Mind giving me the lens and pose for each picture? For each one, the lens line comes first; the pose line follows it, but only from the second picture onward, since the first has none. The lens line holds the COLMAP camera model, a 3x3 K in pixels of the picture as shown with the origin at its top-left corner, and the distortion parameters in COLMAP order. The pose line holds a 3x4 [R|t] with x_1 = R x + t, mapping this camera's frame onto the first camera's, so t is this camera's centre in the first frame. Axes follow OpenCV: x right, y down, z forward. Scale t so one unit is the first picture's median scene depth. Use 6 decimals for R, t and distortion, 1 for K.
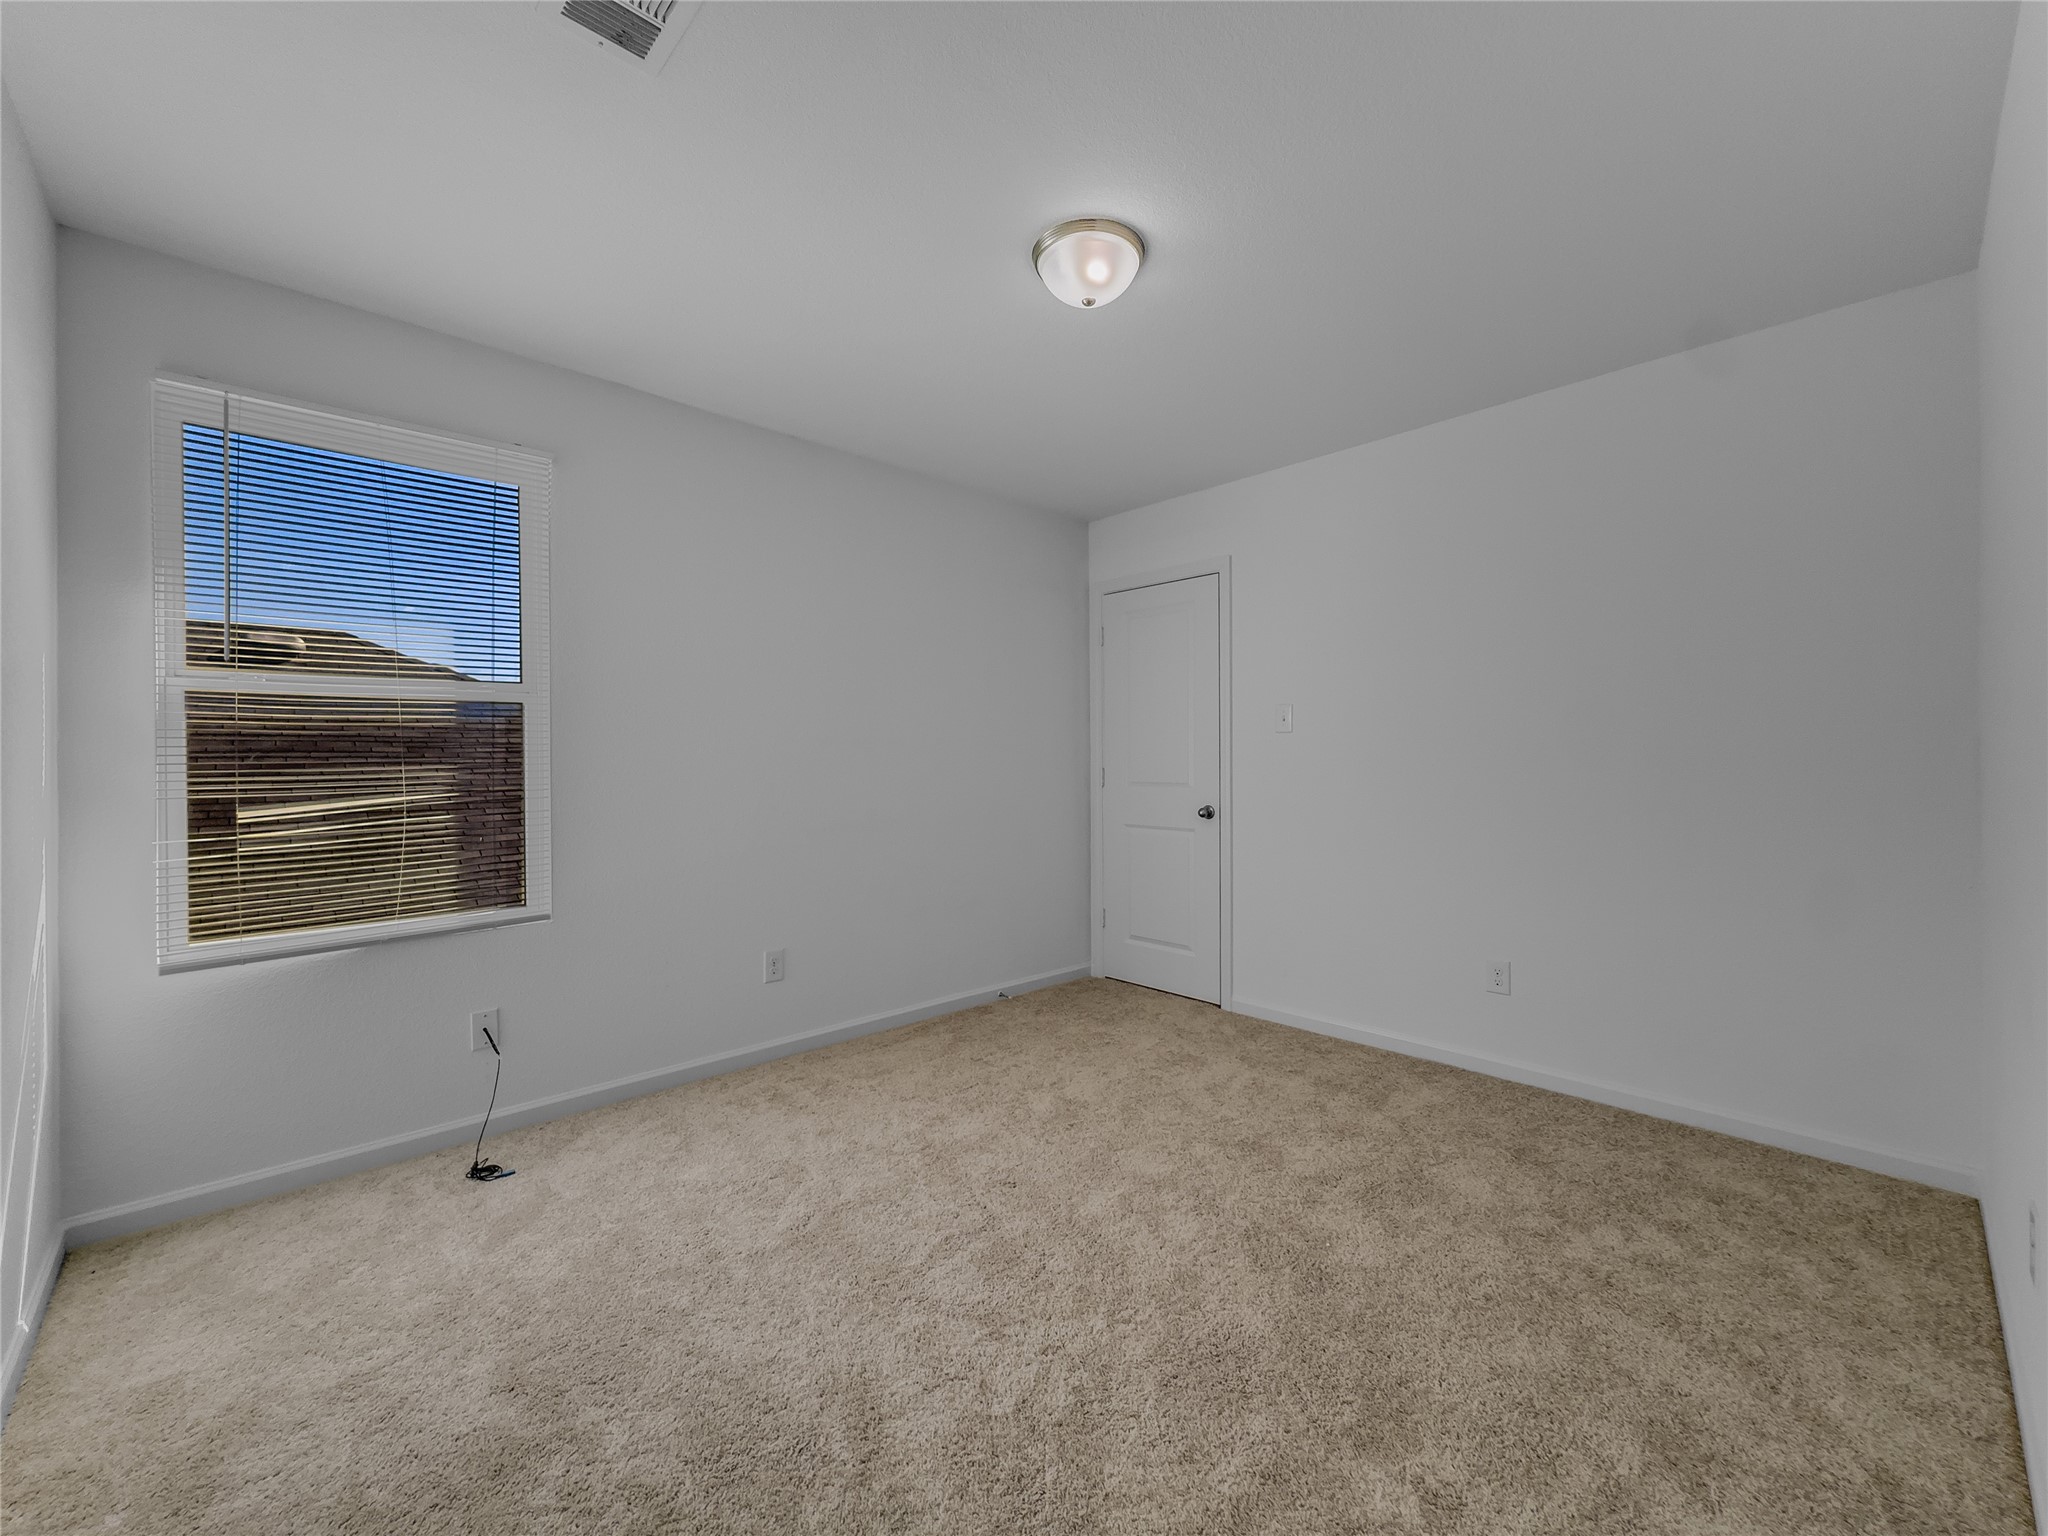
lens RADIAL K [[846.9, 0, 1027.3], [0, 846.9, 748.5], [0, 0, 1]] dist [-0.001899, -0.000243]
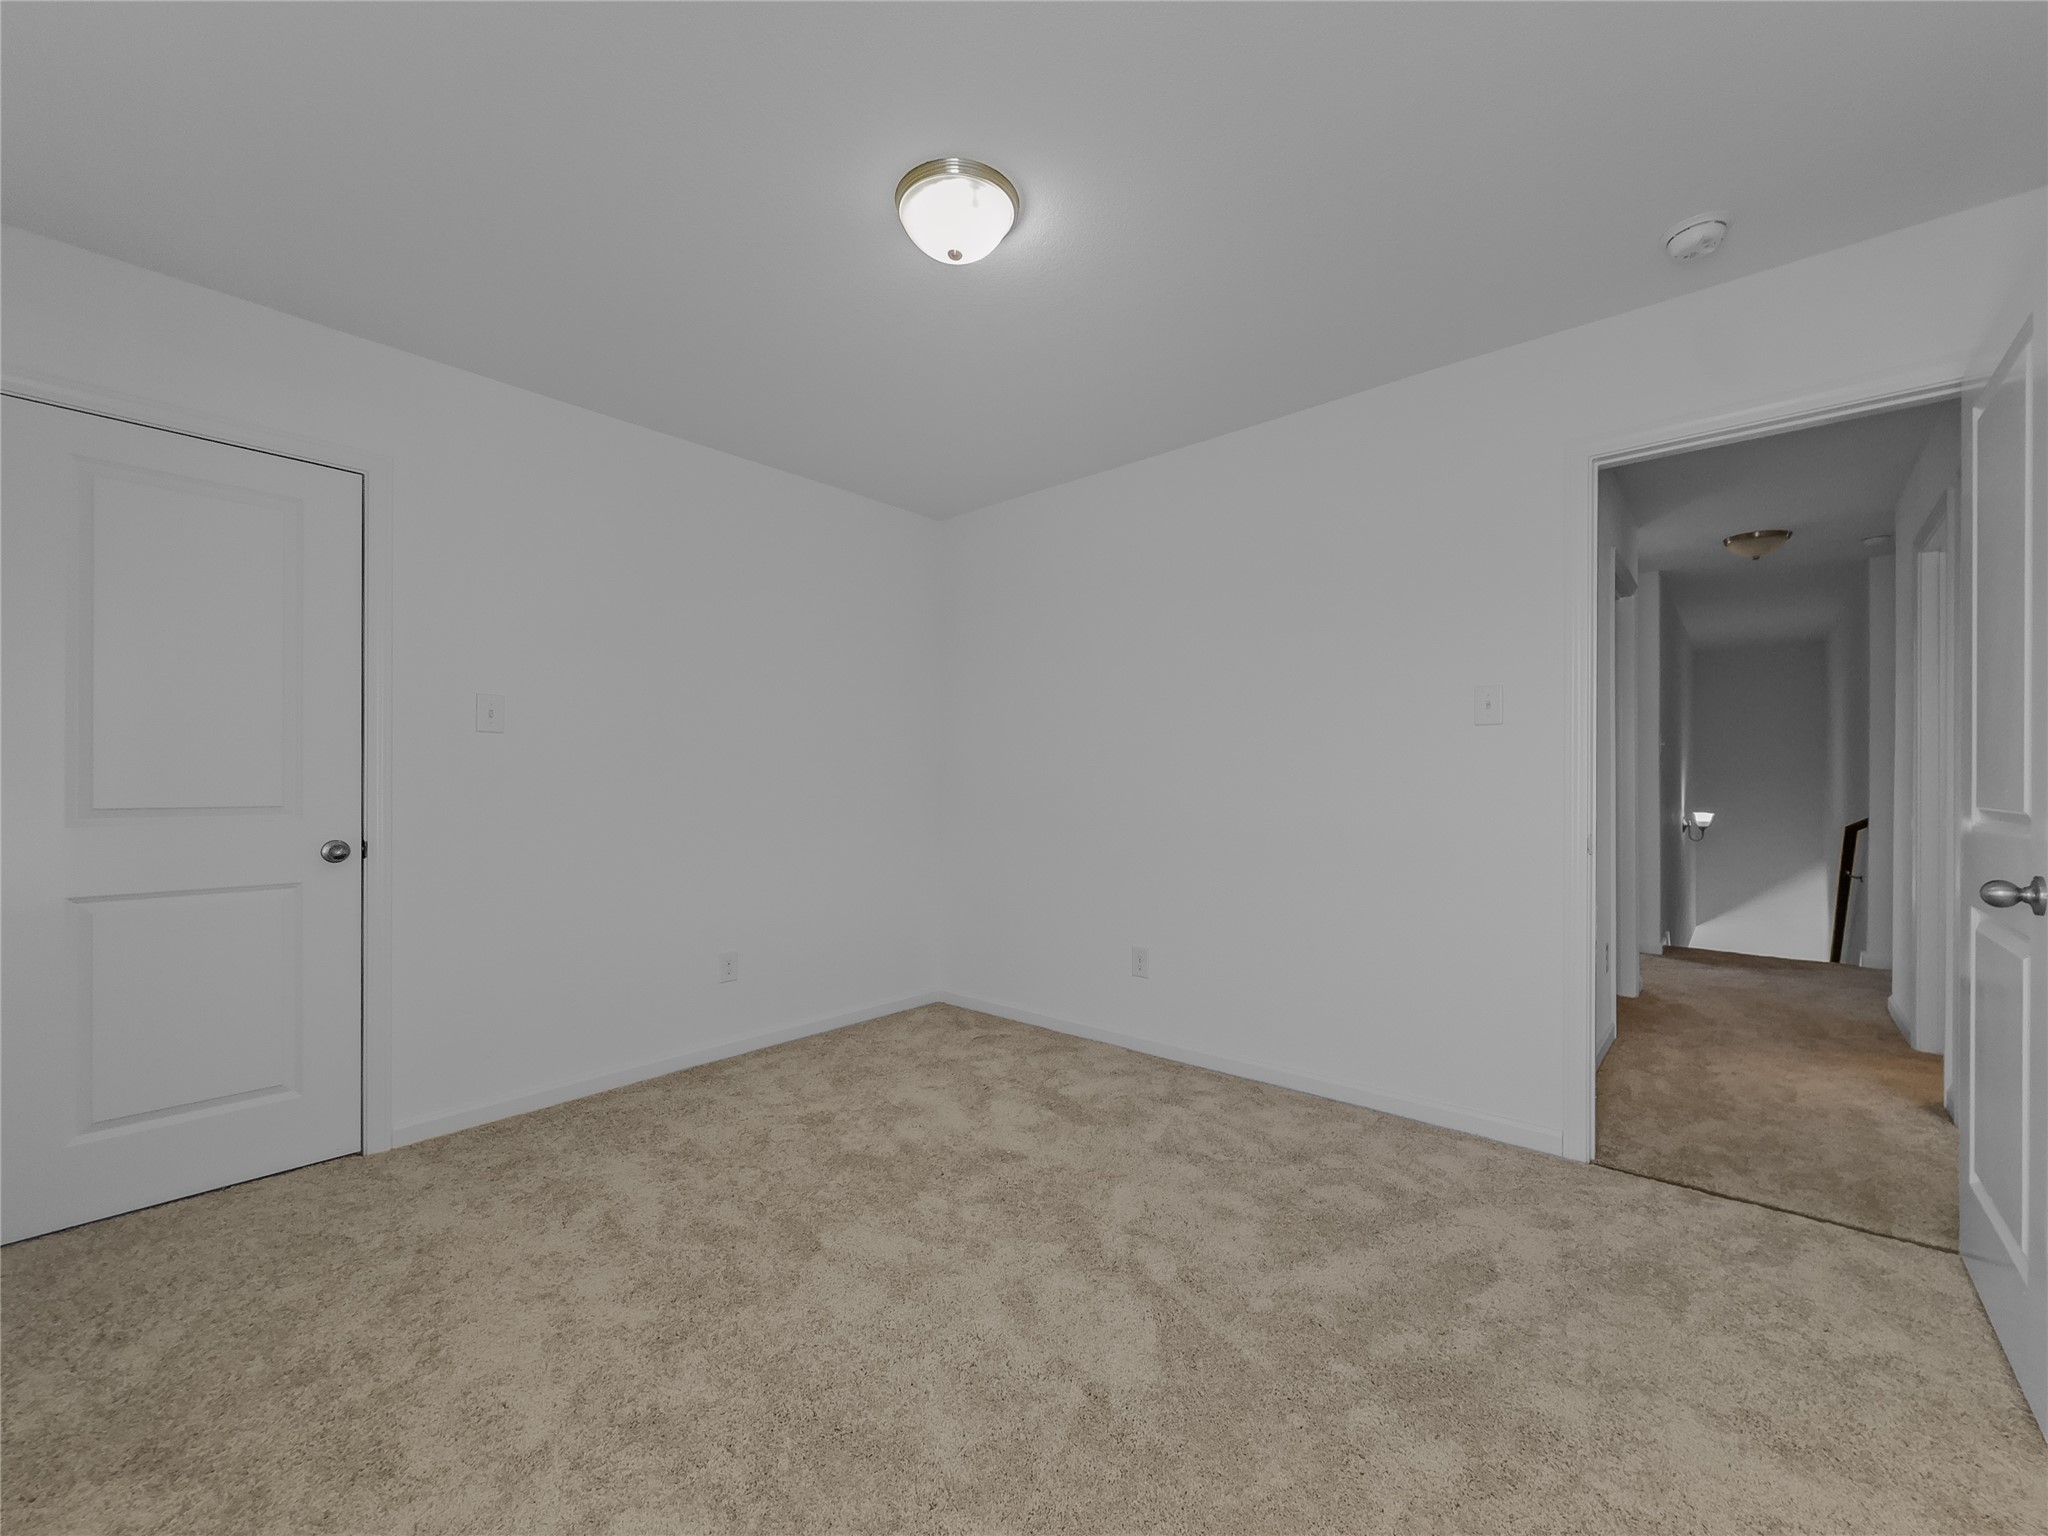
lens RADIAL K [[830.9, 0, 1024.0], [0, 830.9, 768.0], [0, 0, 1]] dist [0.001835, 0.001122]
pose [[-0.091262, 0.022361, 0.995576, -0.483464], [-0.008938, 0.999689, -0.023273, 0.025883], [-0.995787, -0.011022, -0.091033, 0.604453]]
